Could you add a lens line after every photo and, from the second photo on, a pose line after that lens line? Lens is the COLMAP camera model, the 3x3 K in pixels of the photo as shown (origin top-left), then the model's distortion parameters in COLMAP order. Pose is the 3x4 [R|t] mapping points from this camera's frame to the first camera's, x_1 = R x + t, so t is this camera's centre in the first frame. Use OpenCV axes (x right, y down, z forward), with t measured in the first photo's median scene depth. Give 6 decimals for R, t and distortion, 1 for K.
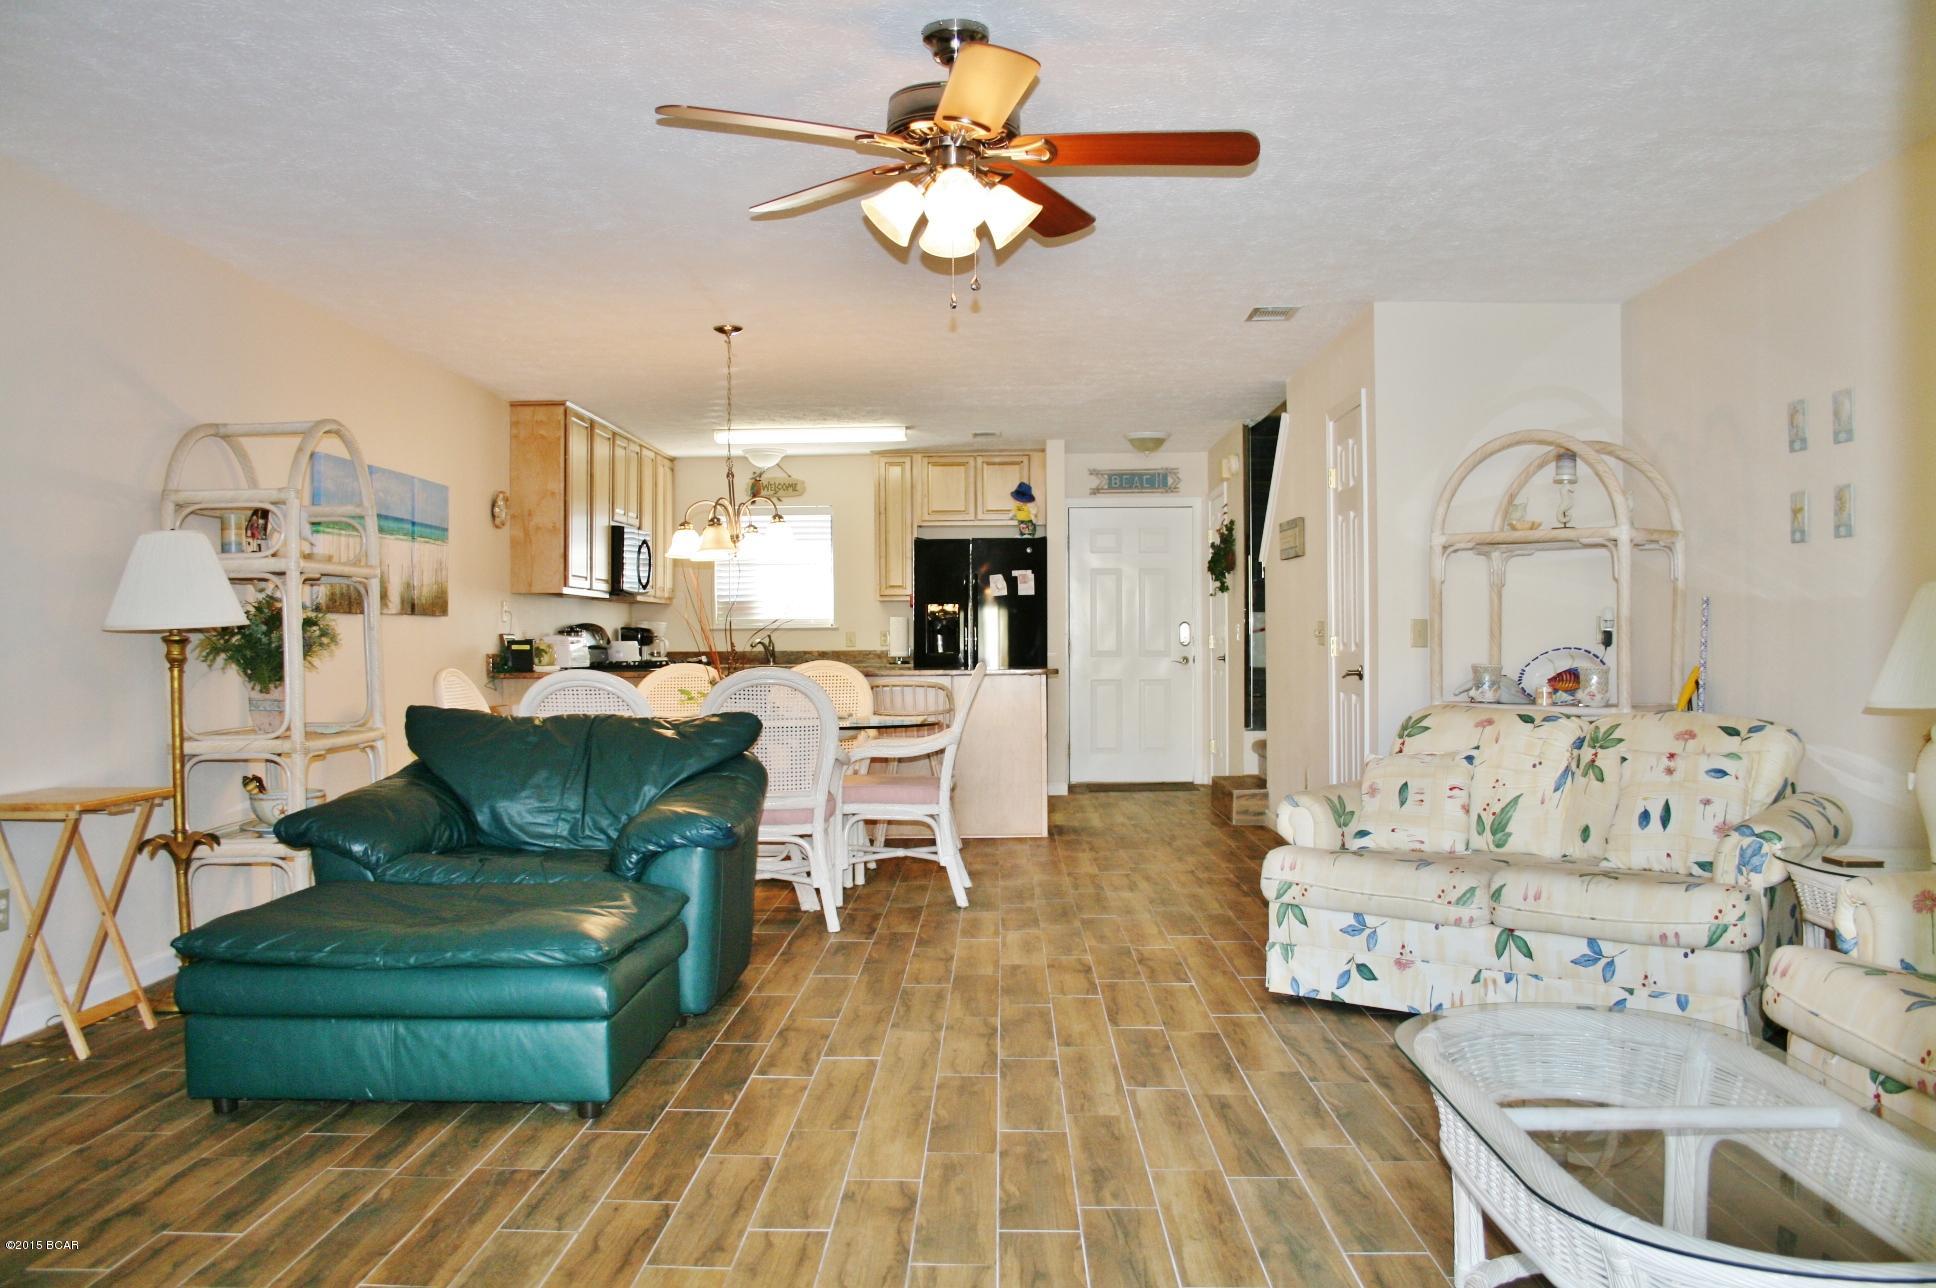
lens RADIAL K [[1634.9, 0, 961.0], [0, 1634.9, 642.0], [0, 0, 1]] dist [-0.130016, 0.112528]
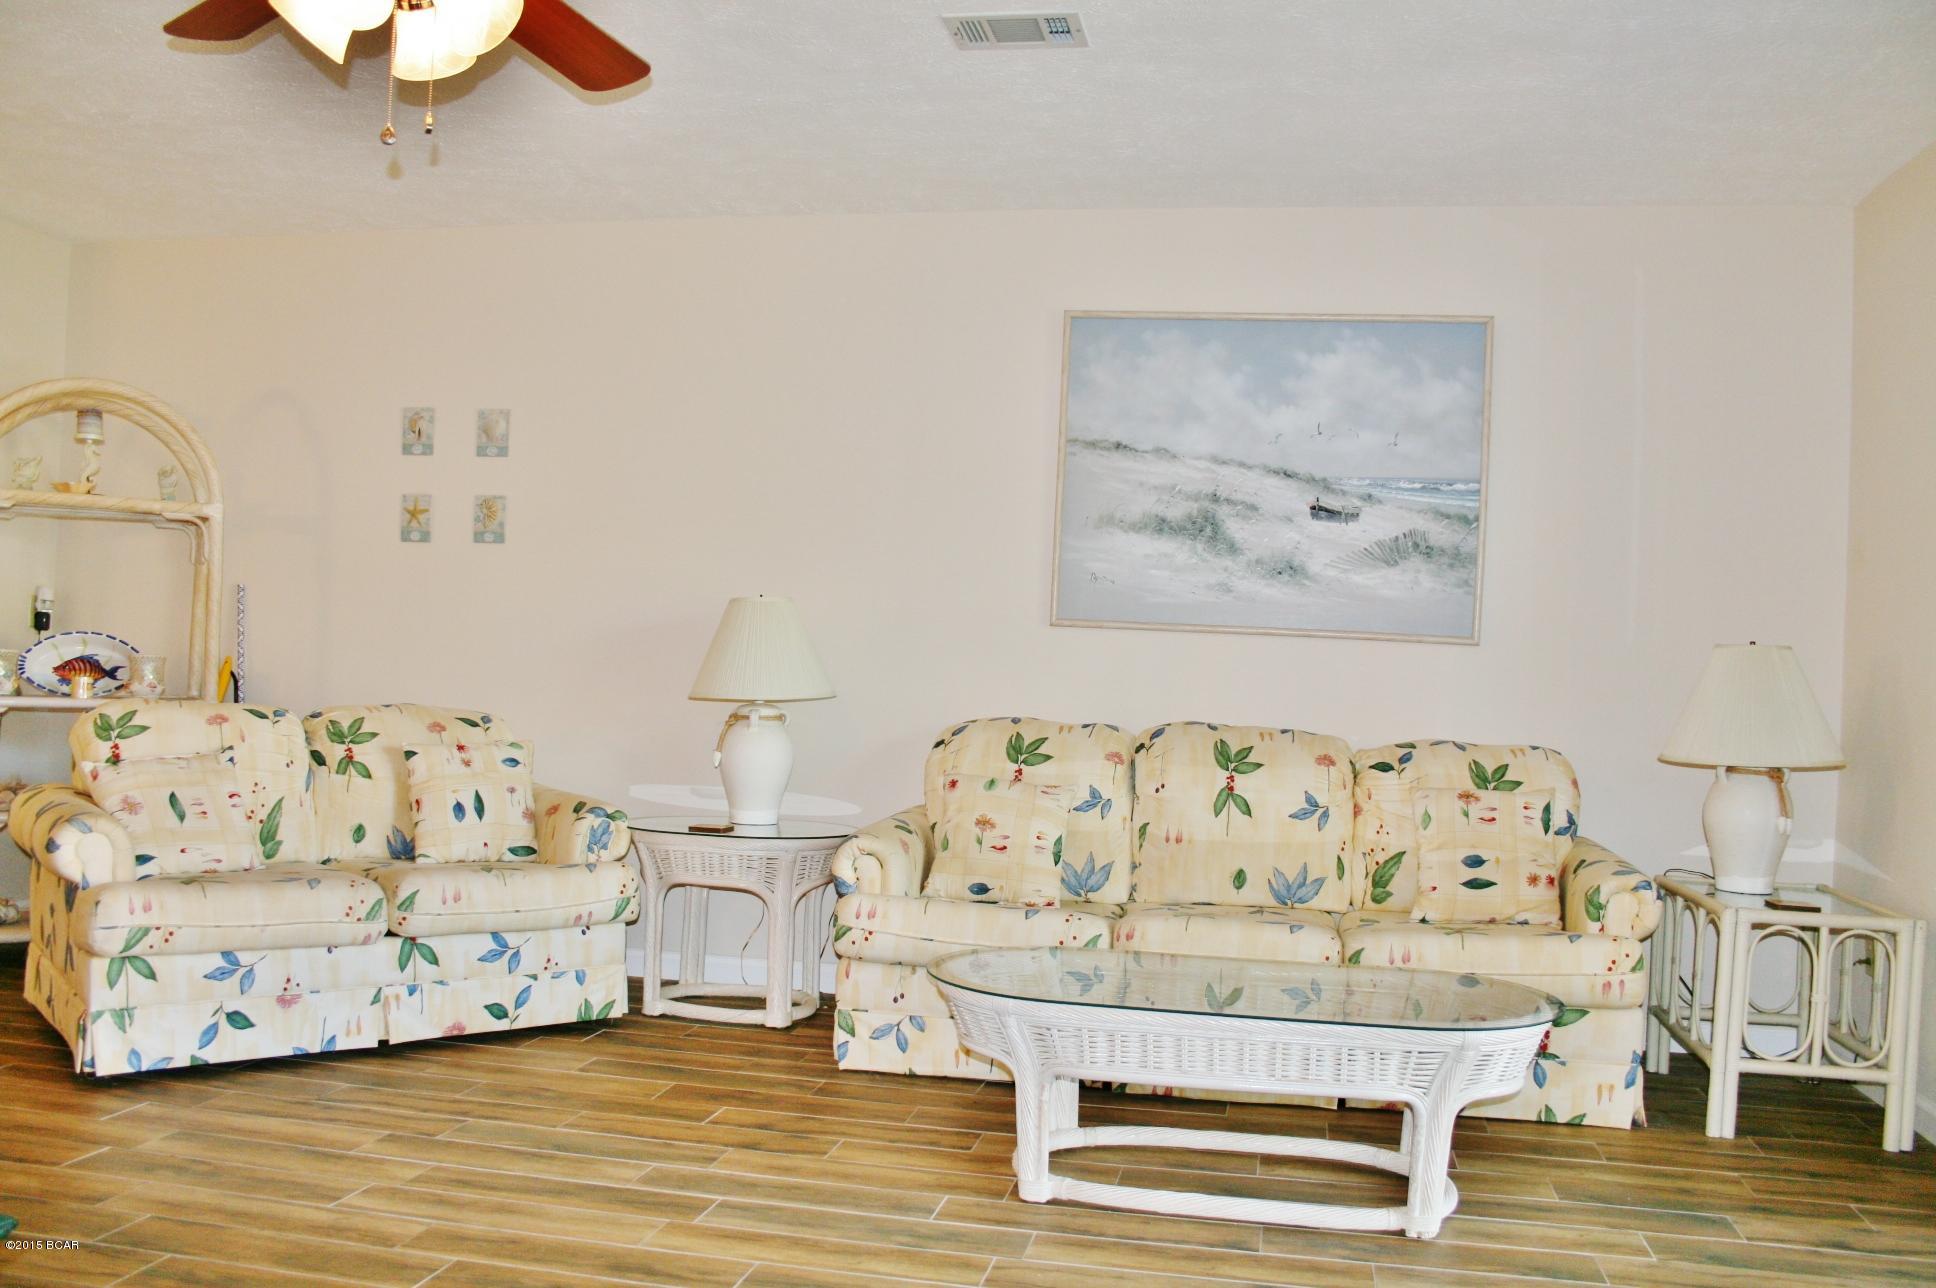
lens RADIAL K [[1634.9, 0, 963.3], [0, 1634.9, 646.9], [0, 0, 1]] dist [-0.130016, 0.112528]
pose [[0.191490, 0.016692, 0.981353, -0.503581], [-0.031153, 0.999455, -0.010921, 0.008374], [-0.981000, -0.028481, 0.191906, 0.490812]]
